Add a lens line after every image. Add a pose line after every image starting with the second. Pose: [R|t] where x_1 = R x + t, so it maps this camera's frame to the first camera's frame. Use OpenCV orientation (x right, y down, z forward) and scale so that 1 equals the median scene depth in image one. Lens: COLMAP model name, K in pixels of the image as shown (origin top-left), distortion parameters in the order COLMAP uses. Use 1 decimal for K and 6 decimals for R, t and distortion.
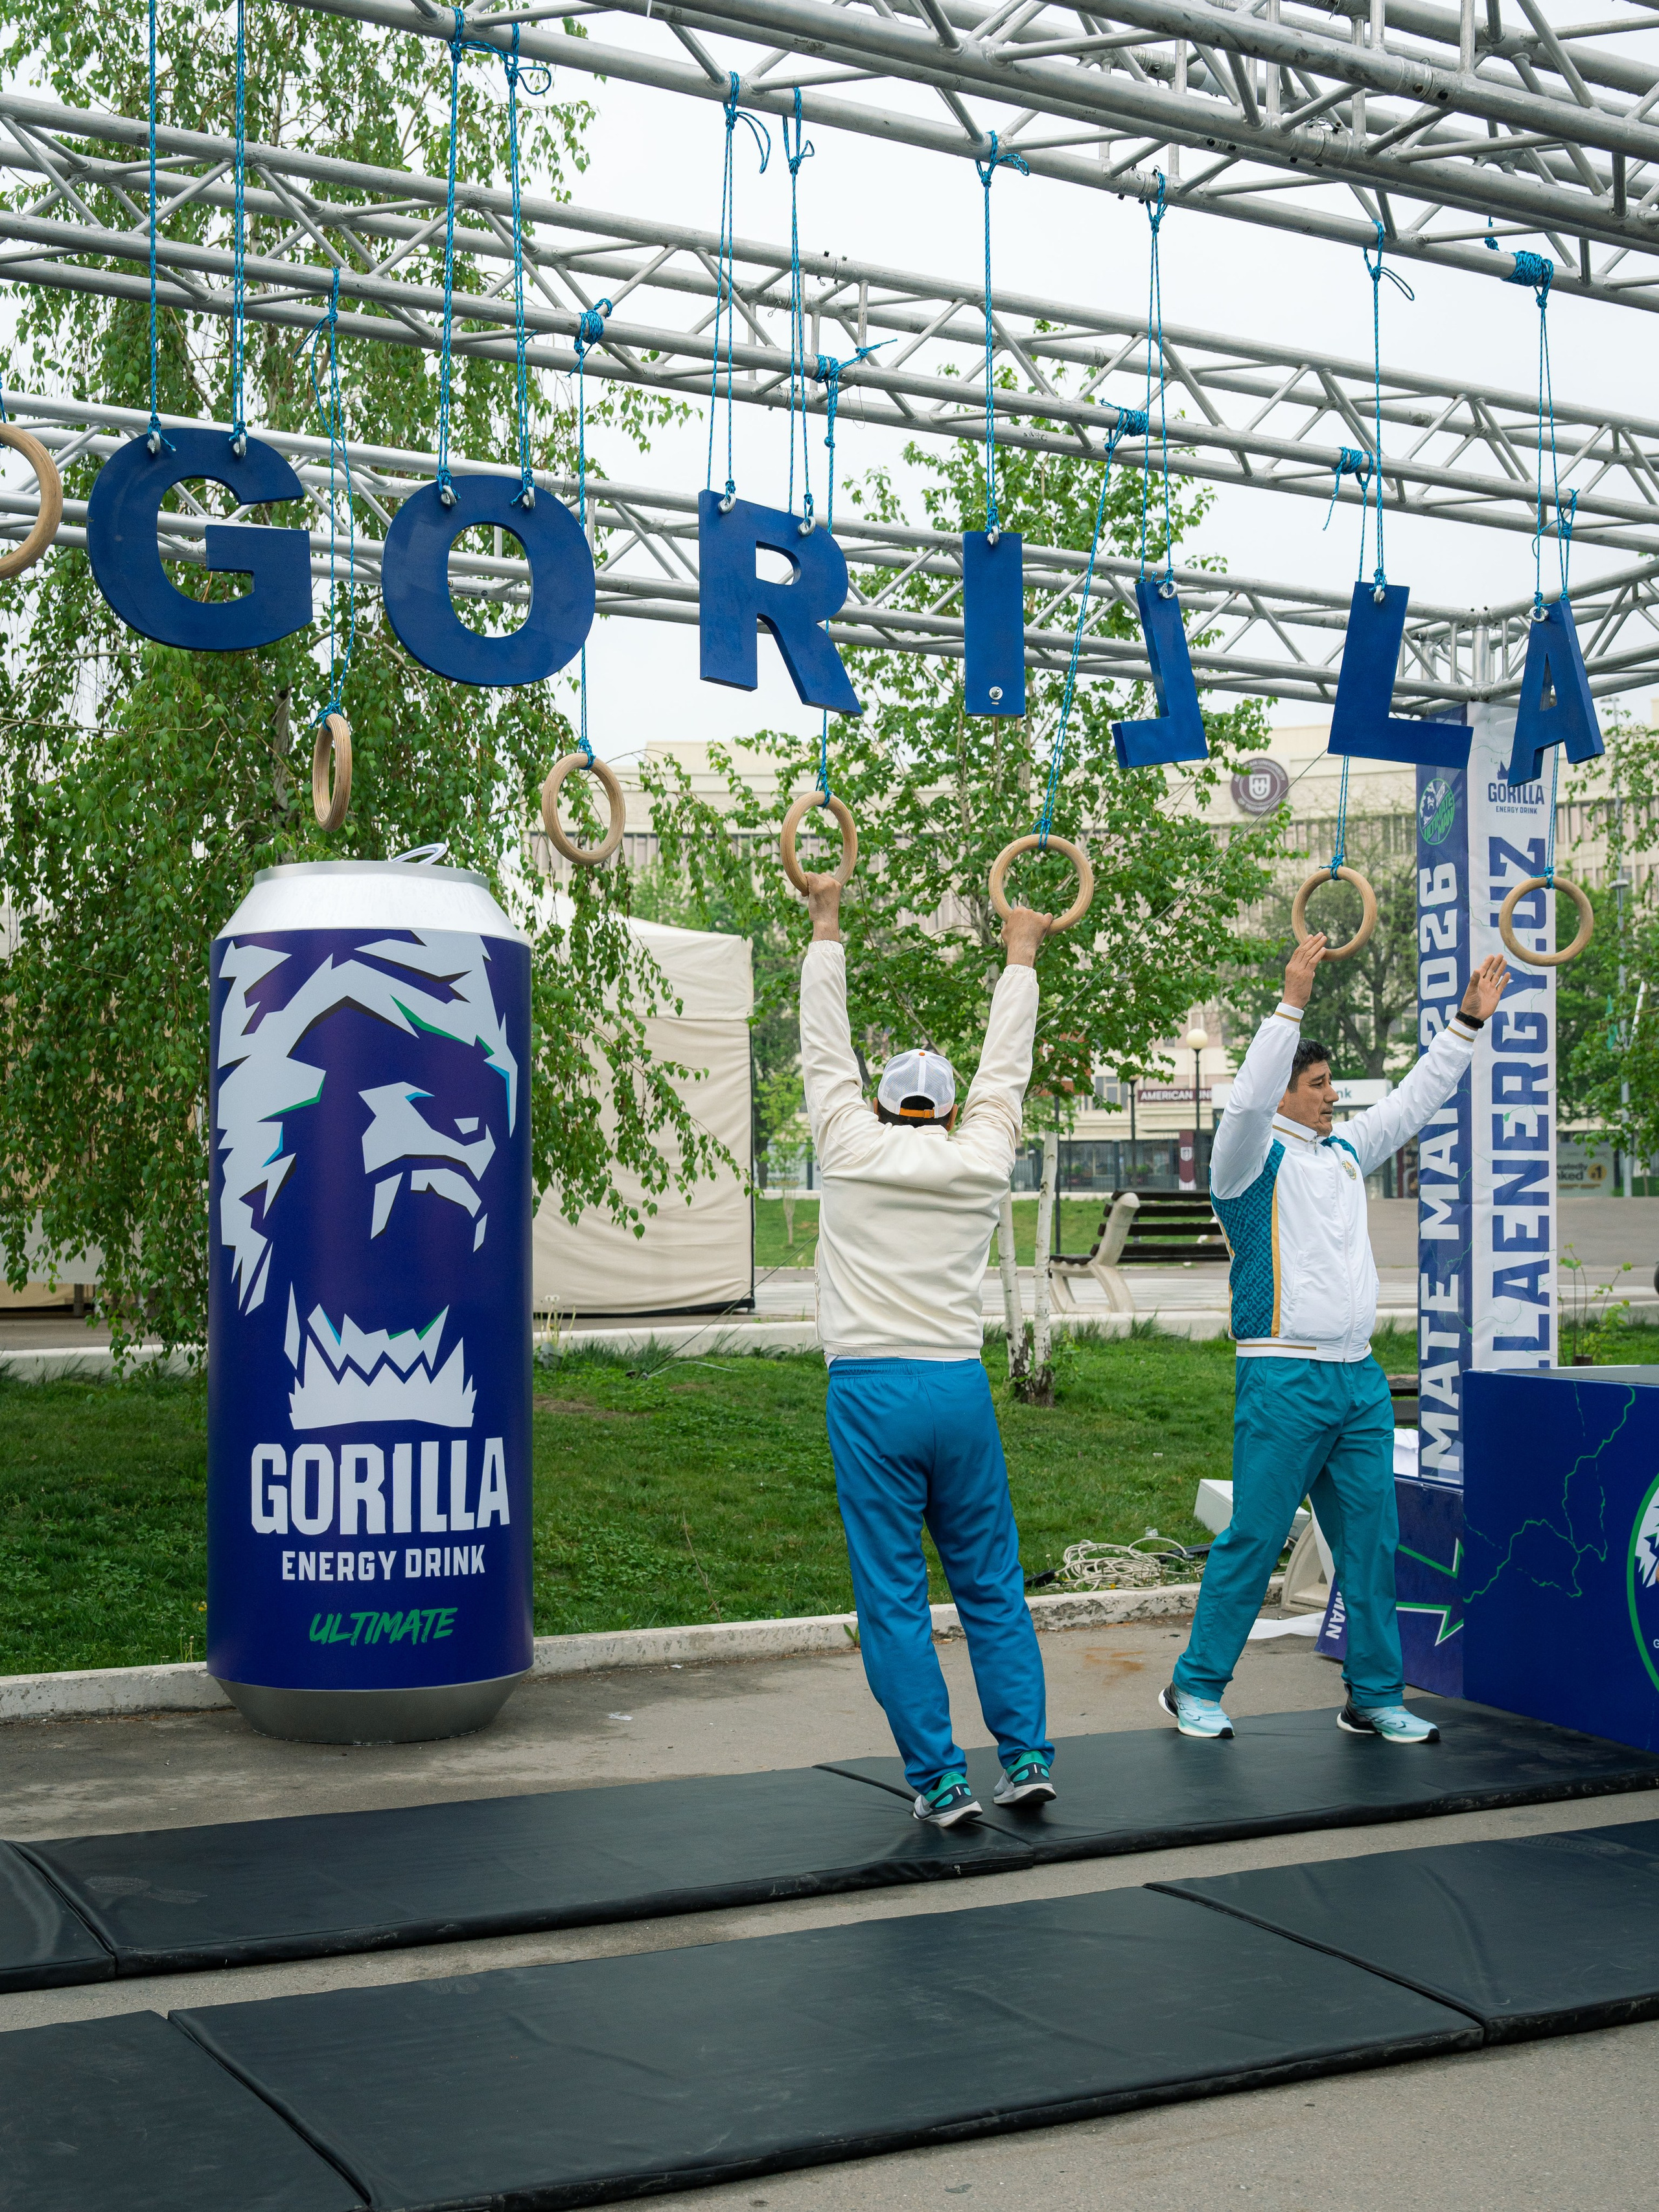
lens RADIAL K [[2596.5, 0, 829.7], [0, 2596.5, 1129.9], [0, 0, 1]] dist [0.009371, 0.000000]
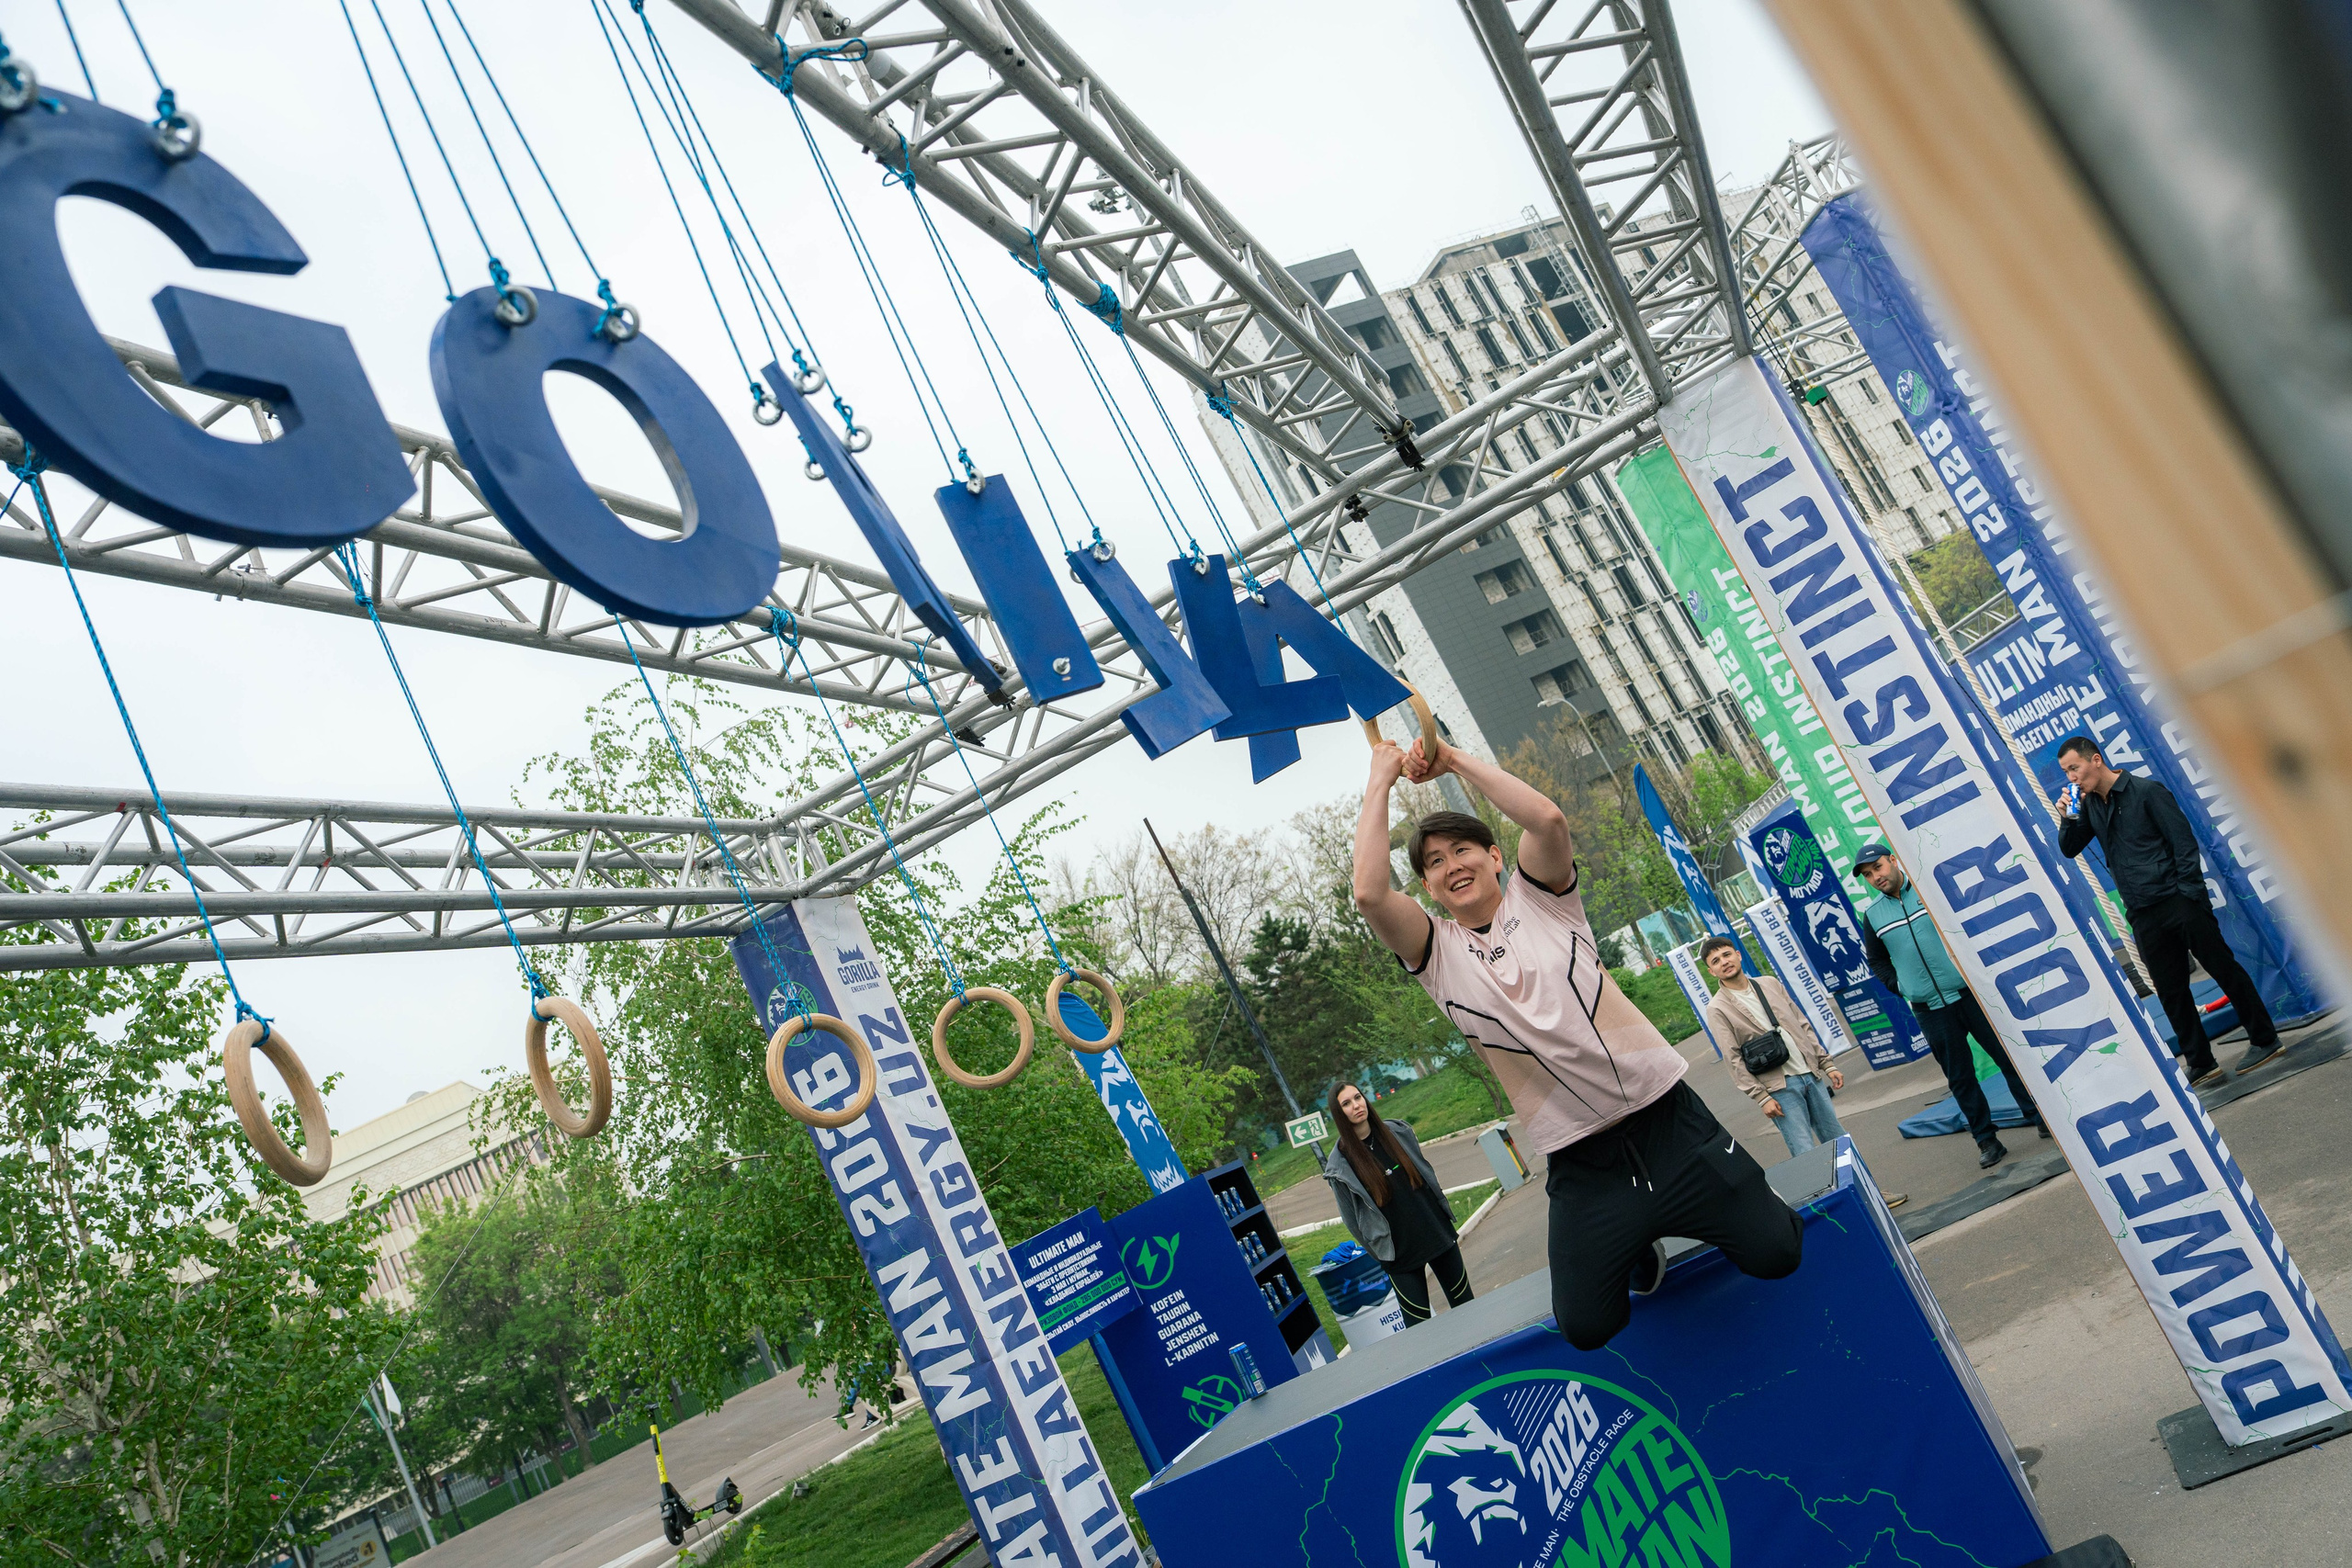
lens RADIAL K [[1935.5, 0, 1171.1], [0, 1935.5, 790.0], [0, 0, 1]] dist [-0.008043, 0.016950]
pose [[0.678919, -0.186336, 0.710174, -0.225487], [0.411729, 0.897483, -0.158127, -0.025872], [-0.607904, 0.399755, 0.686038, 0.440611]]
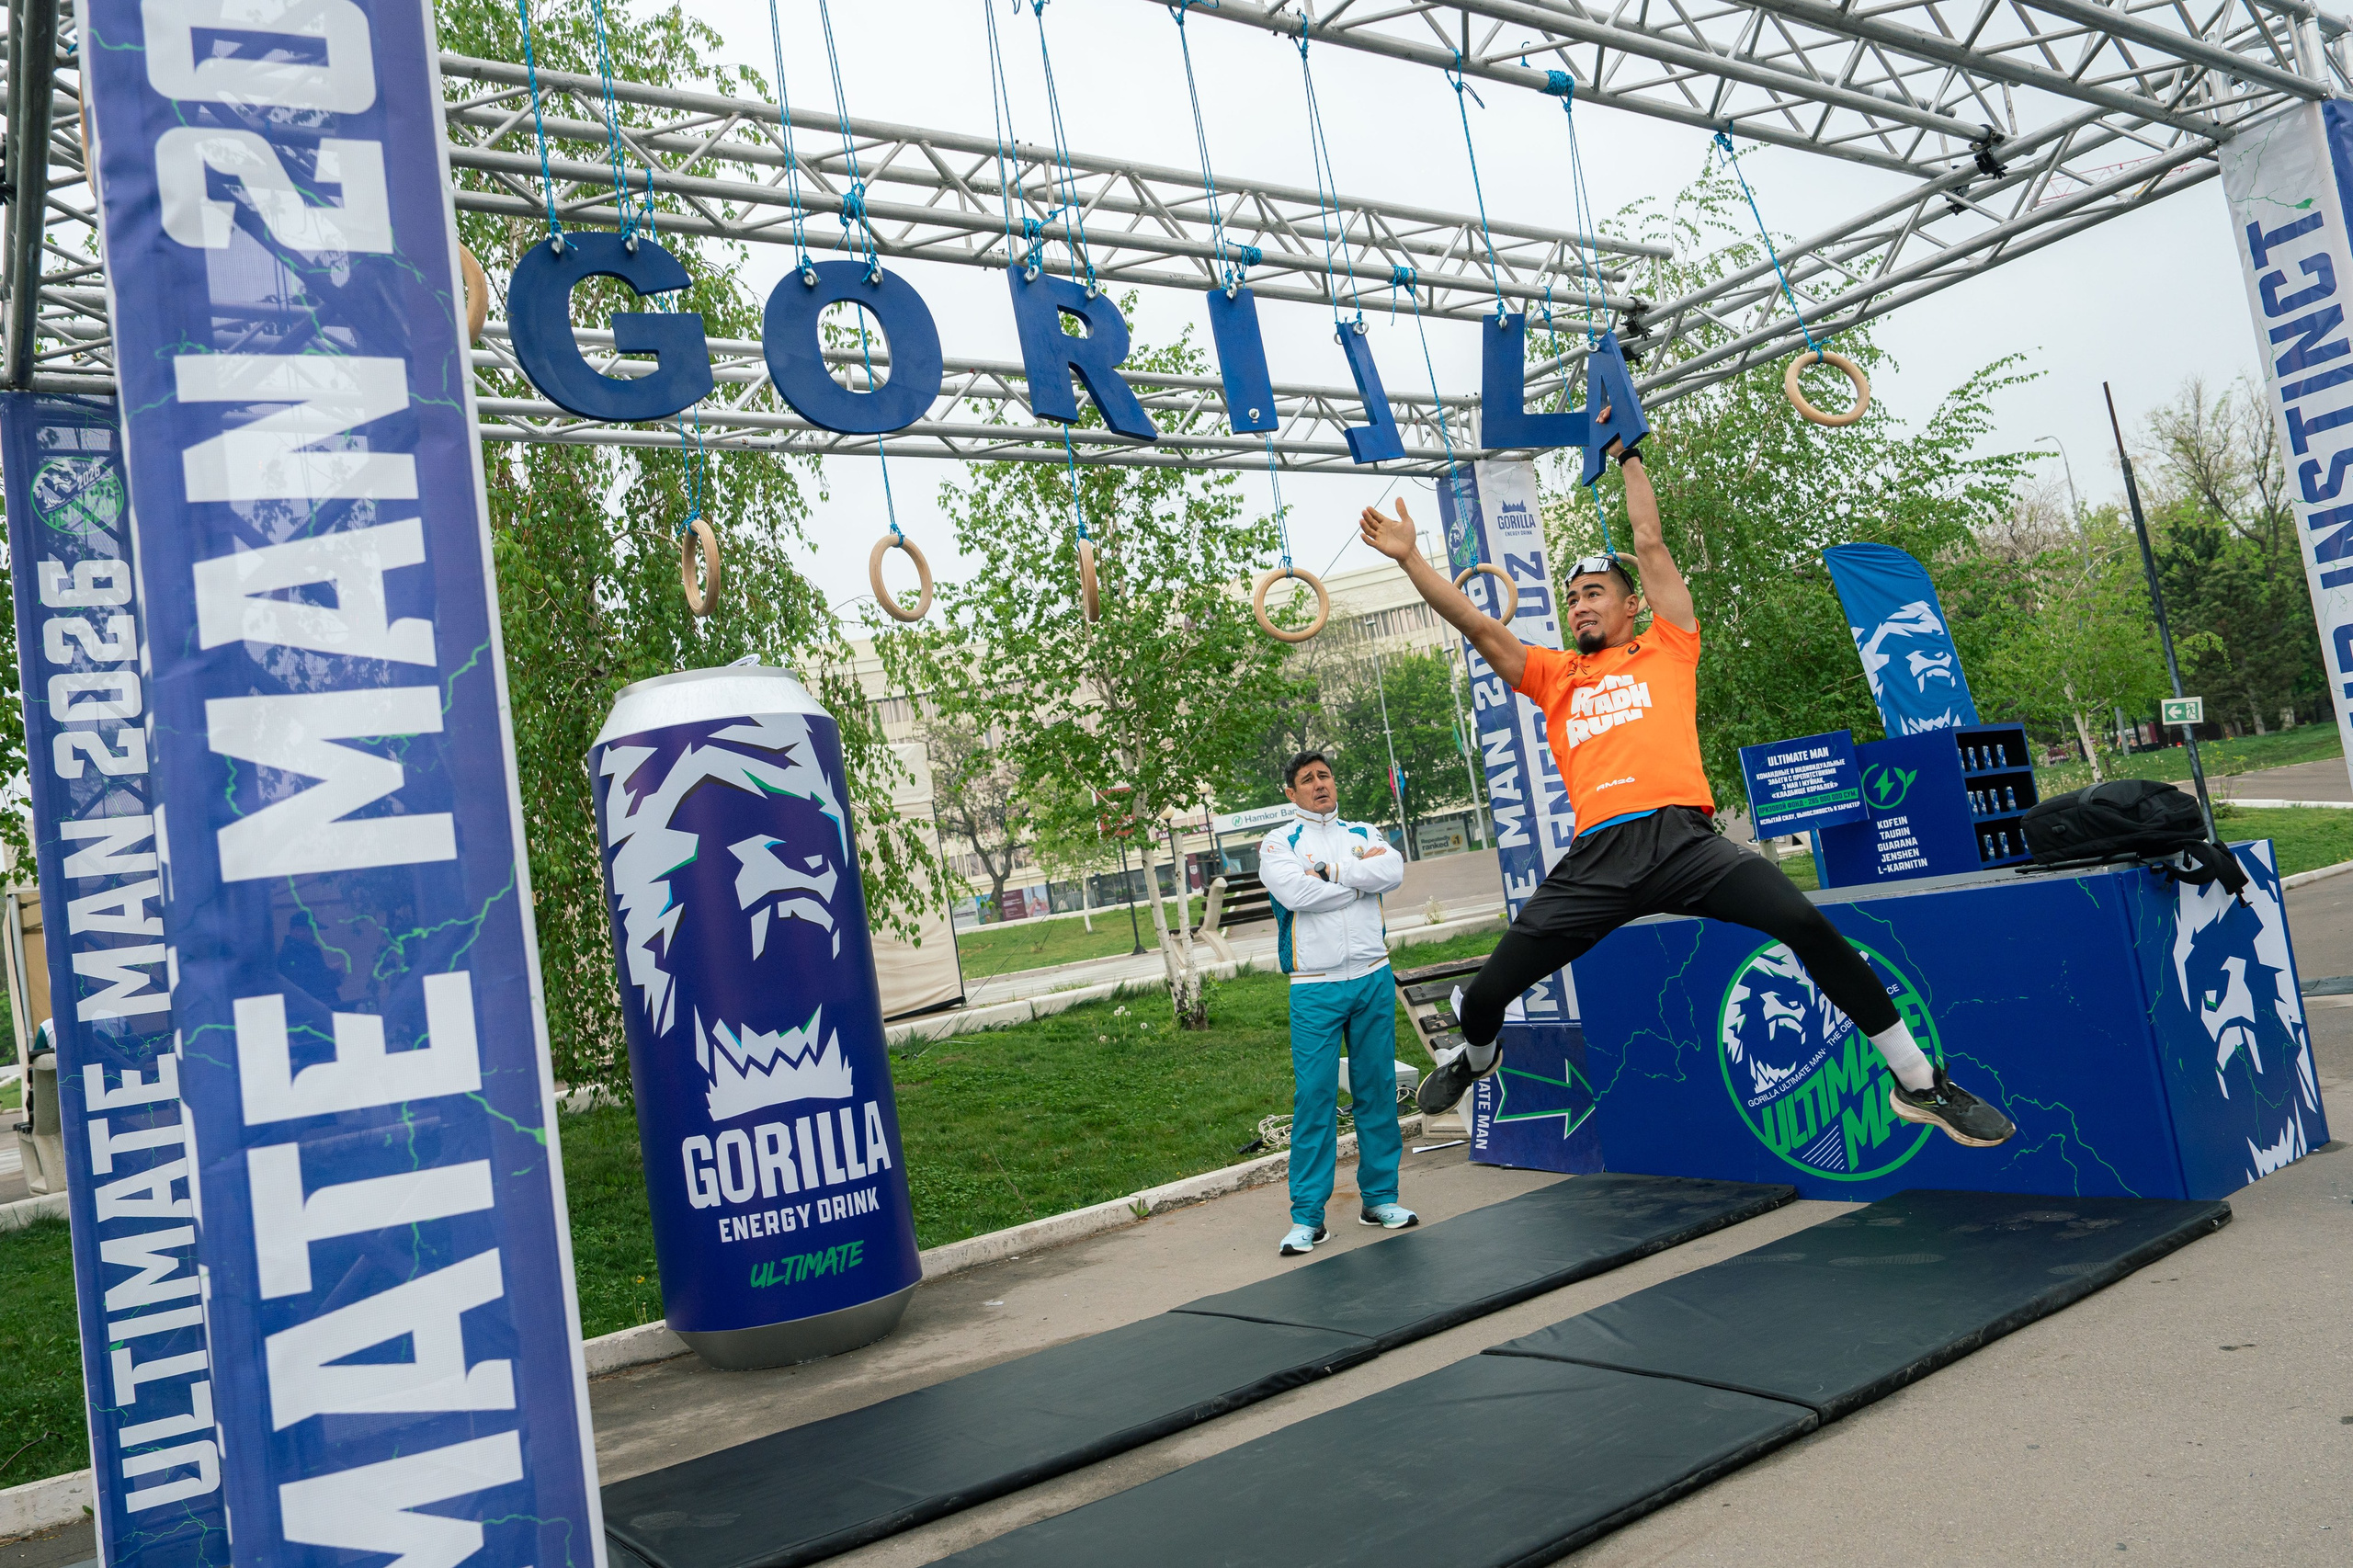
lens RADIAL K [[1731.1, 0, 1167.7], [0, 1731.1, 776.4], [0, 0, 1]] dist [-0.021326, 0.014310]
pose [[0.979926, -0.148721, 0.132769, -0.076214], [0.156107, 0.986621, -0.047012, 0.024098], [-0.124001, 0.066794, 0.990032, 0.134941]]
